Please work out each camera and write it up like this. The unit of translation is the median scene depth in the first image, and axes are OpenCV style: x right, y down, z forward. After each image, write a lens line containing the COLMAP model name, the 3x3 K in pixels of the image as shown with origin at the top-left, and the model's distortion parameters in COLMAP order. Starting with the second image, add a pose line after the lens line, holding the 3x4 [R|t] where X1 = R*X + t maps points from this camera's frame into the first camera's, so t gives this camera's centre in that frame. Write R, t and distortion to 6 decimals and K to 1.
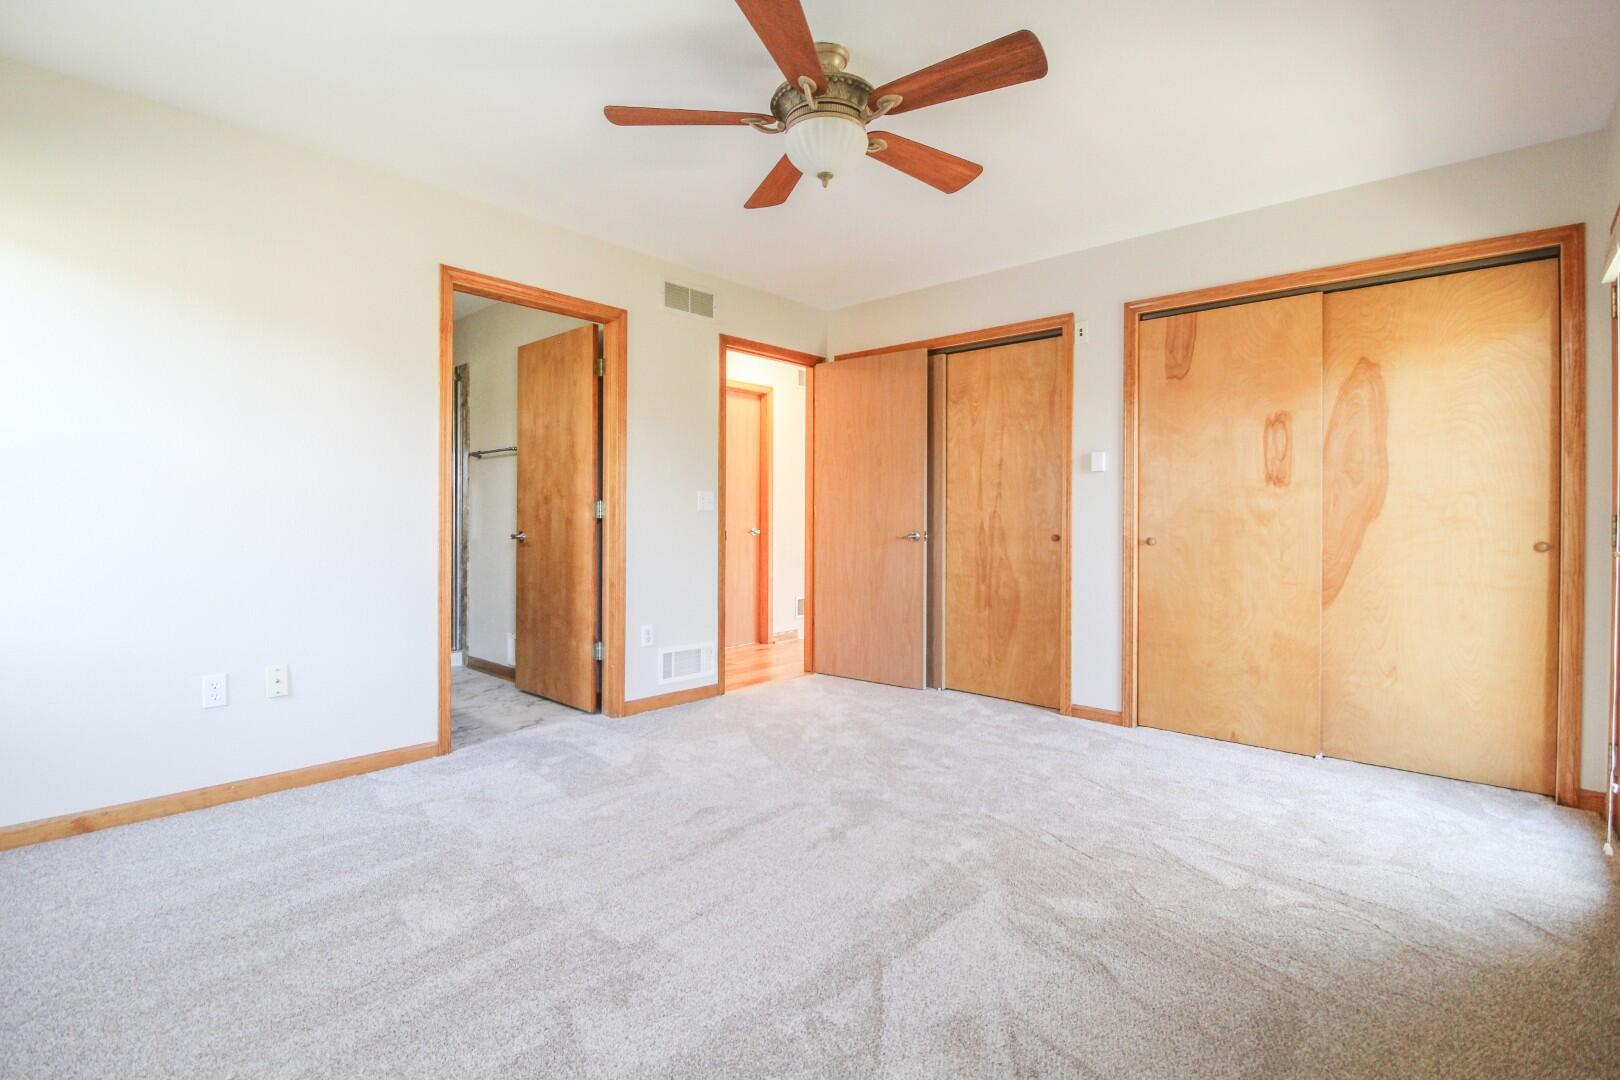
lens RADIAL K [[759.5, 0, 807.5], [0, 759.5, 524.2], [0, 0, 1]] dist [0.000421, -0.013613]
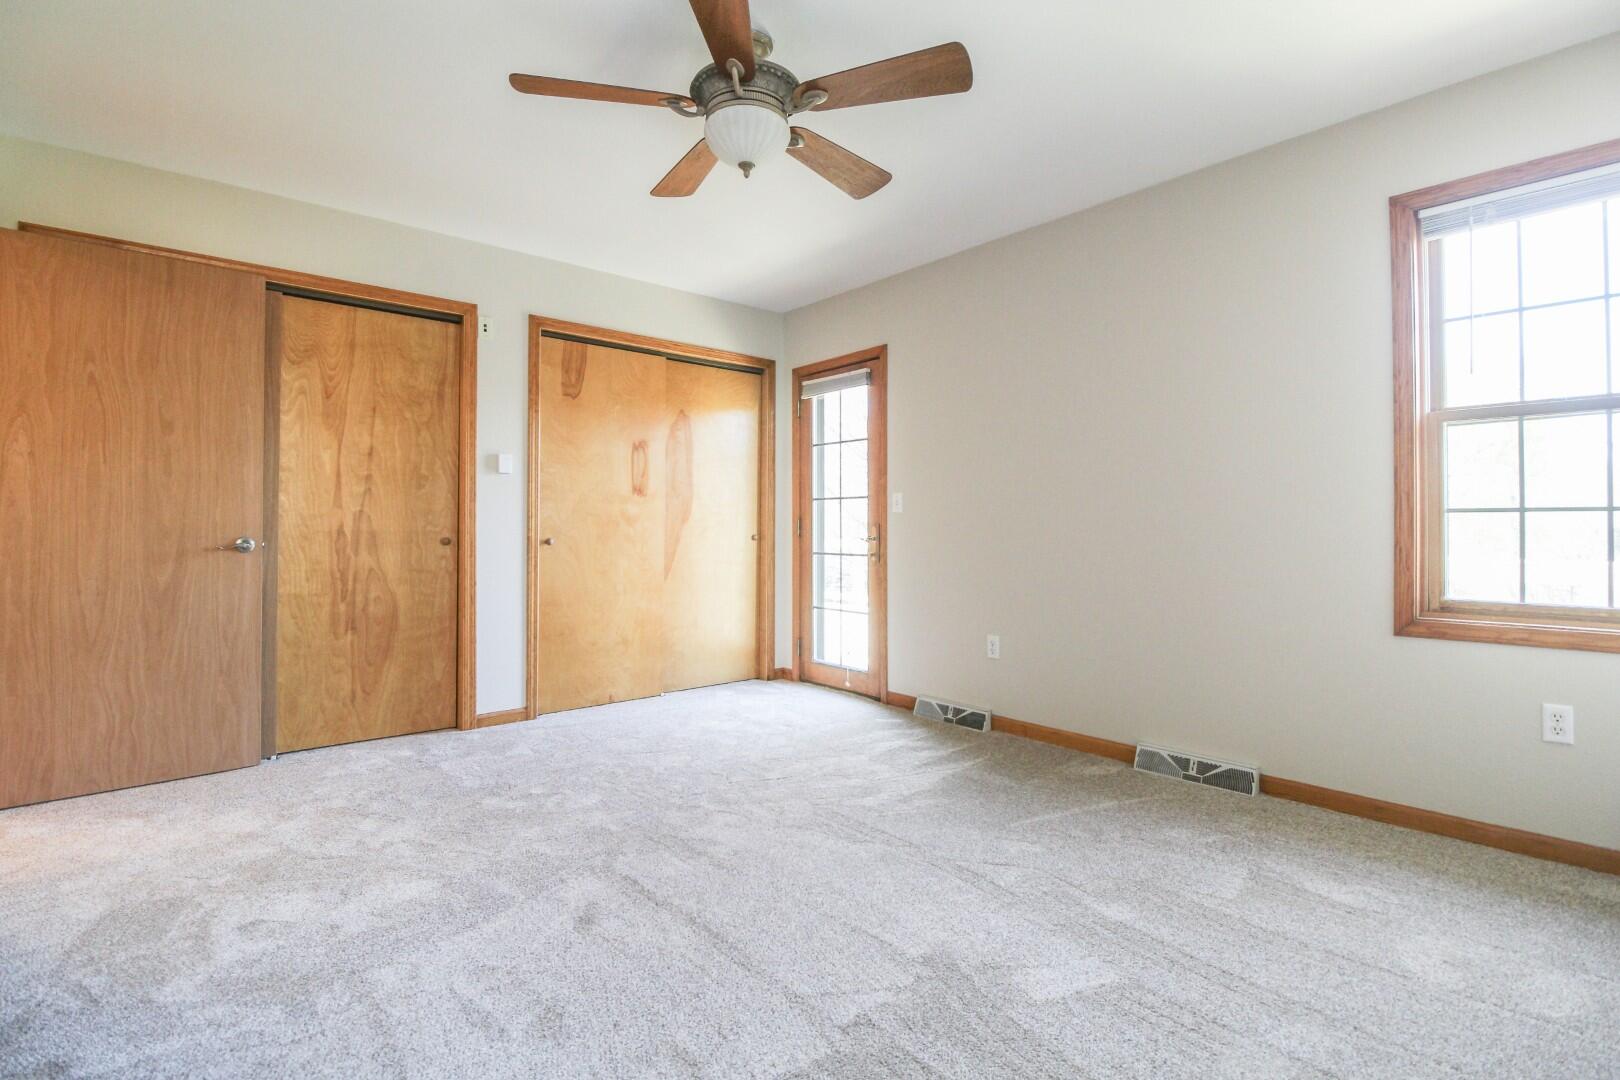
lens RADIAL K [[759.5, 0, 807.5], [0, 759.5, 524.2], [0, 0, 1]] dist [0.000421, -0.013613]
pose [[0.117101, -0.000970, 0.993120, -0.547634], [0.005674, 0.999984, 0.000307, -0.000376], [-0.993104, 0.005599, 0.117105, 0.475330]]
